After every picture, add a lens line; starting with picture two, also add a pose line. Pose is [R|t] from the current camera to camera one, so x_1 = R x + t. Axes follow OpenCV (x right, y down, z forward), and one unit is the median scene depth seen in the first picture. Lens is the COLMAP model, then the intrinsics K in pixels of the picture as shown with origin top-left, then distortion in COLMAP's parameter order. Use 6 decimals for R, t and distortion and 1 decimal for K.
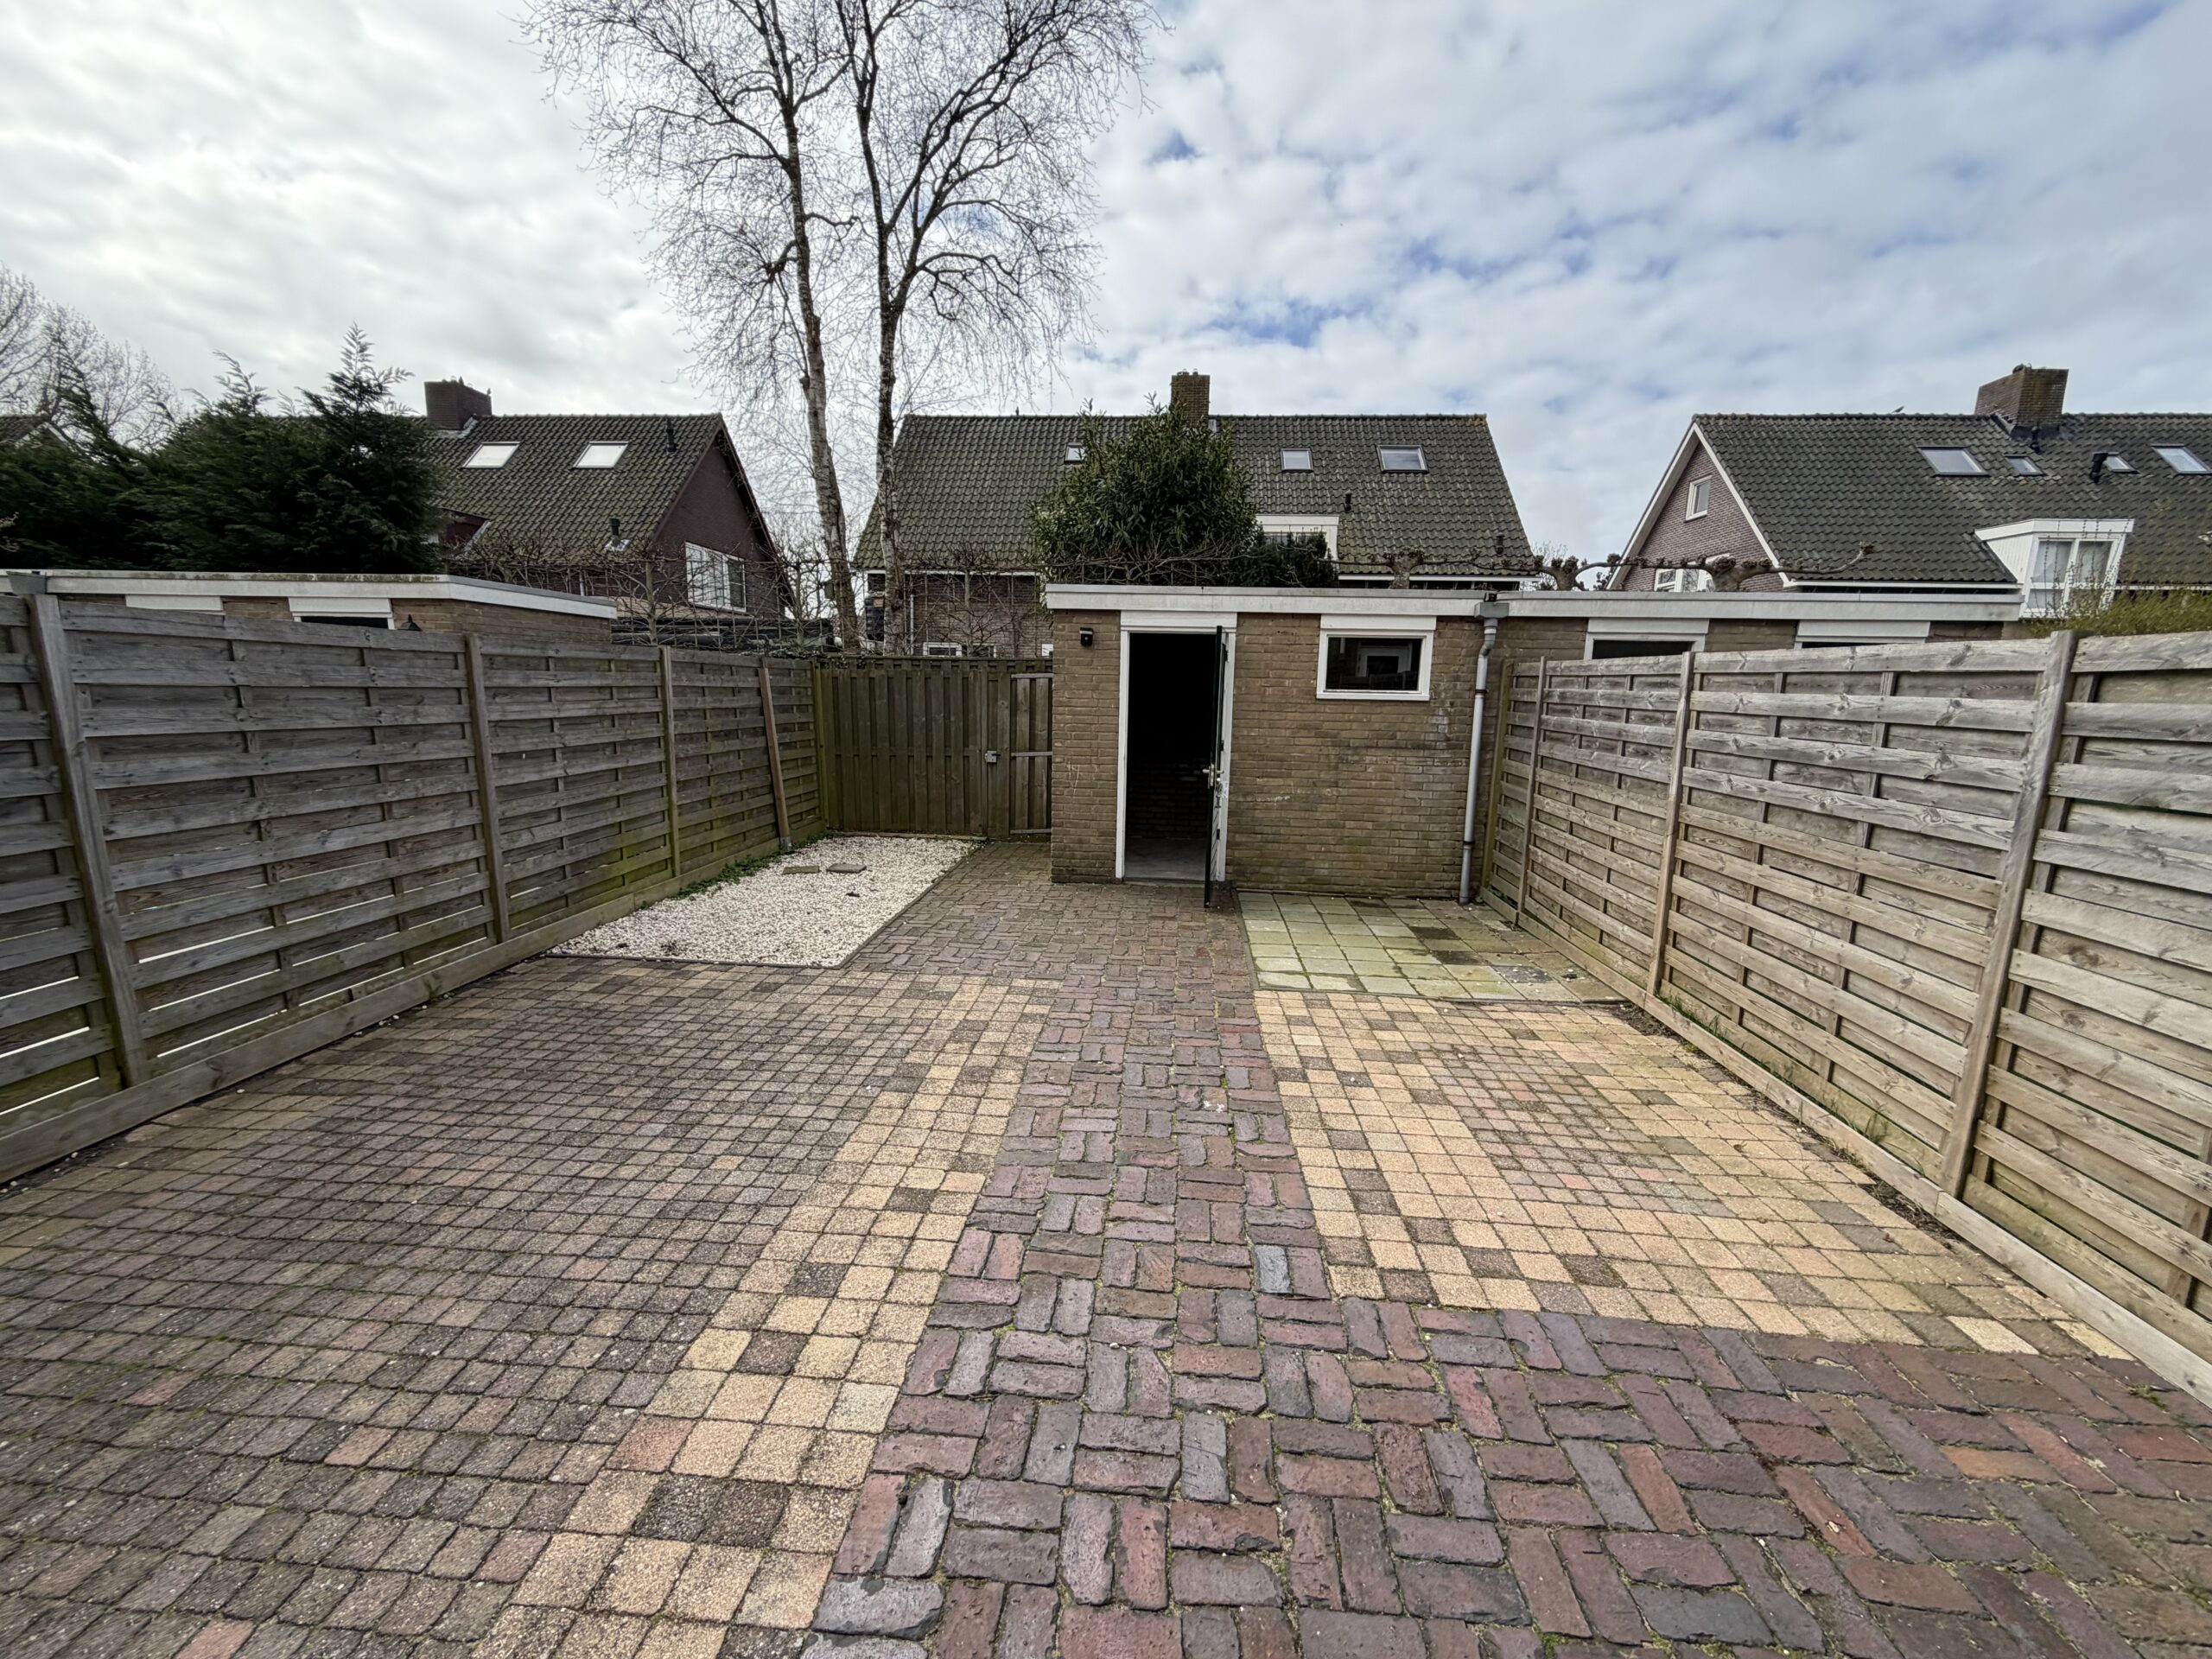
lens RADIAL K [[877.6, 0, 1103.1], [0, 877.6, 832.7], [0, 0, 1]] dist [-0.001863, 0.000255]
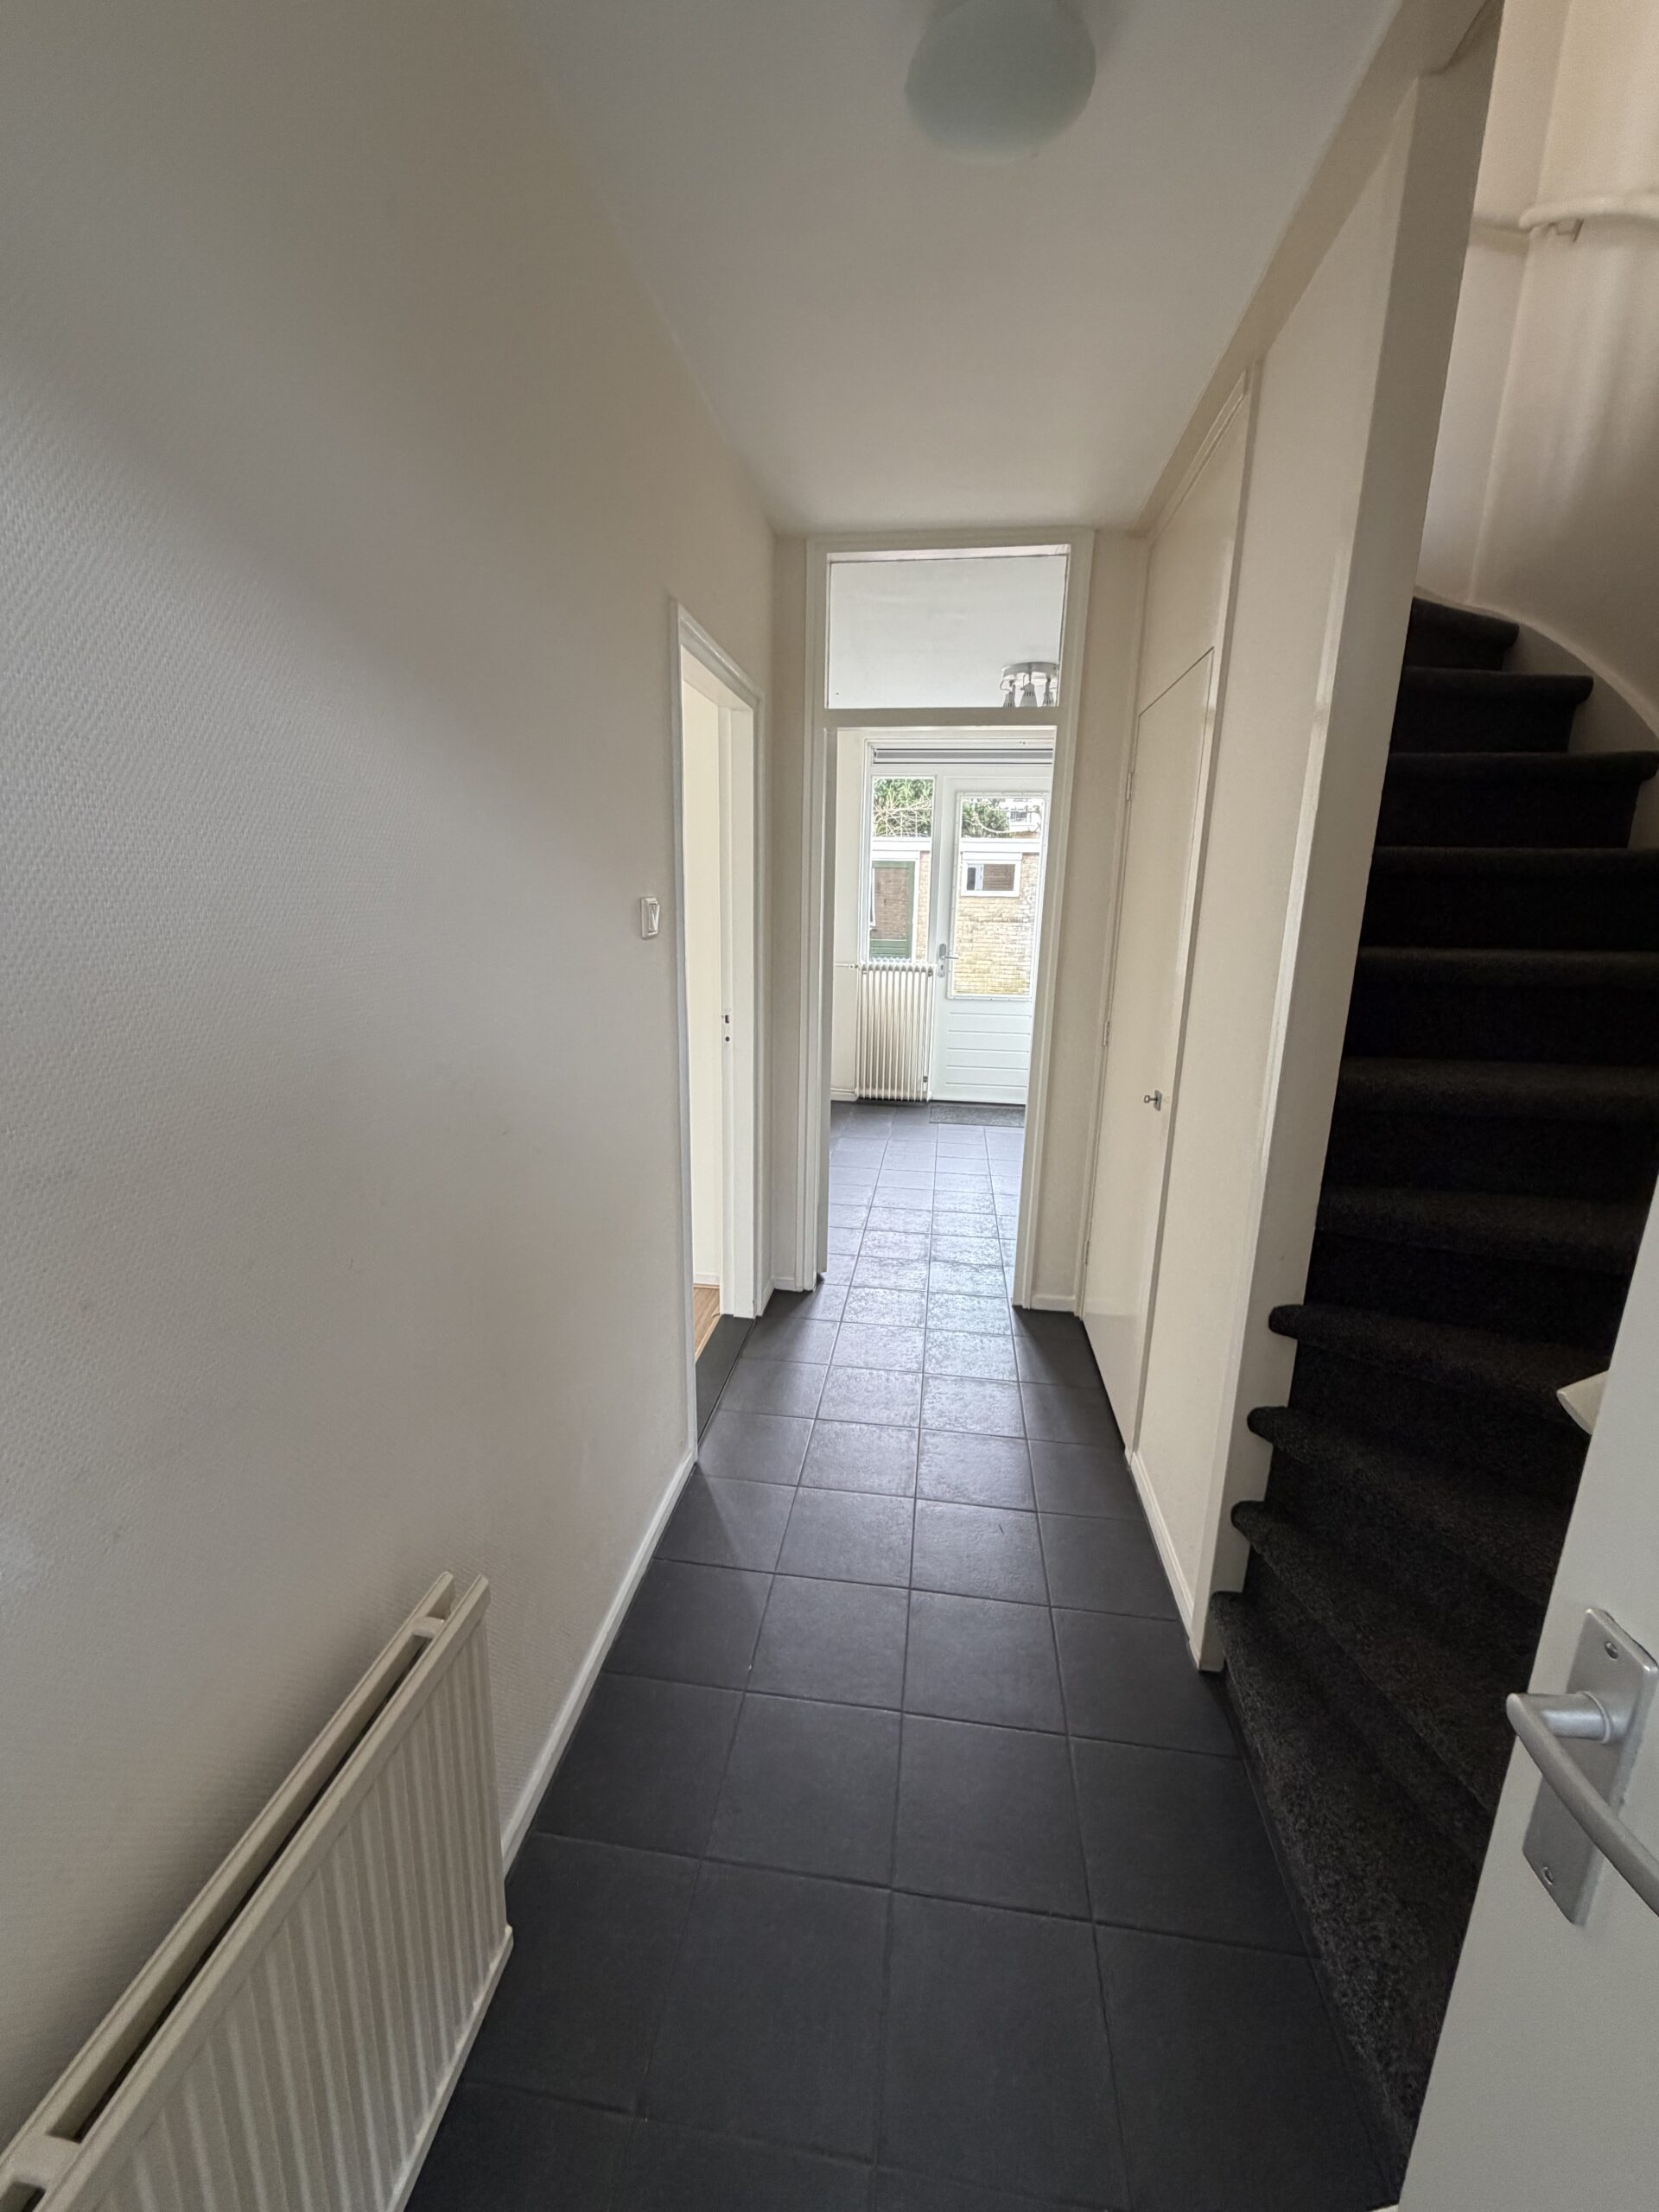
lens RADIAL K [[877.6, 0, 832.4], [0, 877.6, 1096.9], [0, 0, 1]] dist [-0.001863, 0.000255]
pose [[0.998657, 0.012645, -0.050236, 0.111640], [-0.009466, 0.997967, 0.063019, 0.300358], [0.050930, -0.062459, 0.996747, -1.708119]]
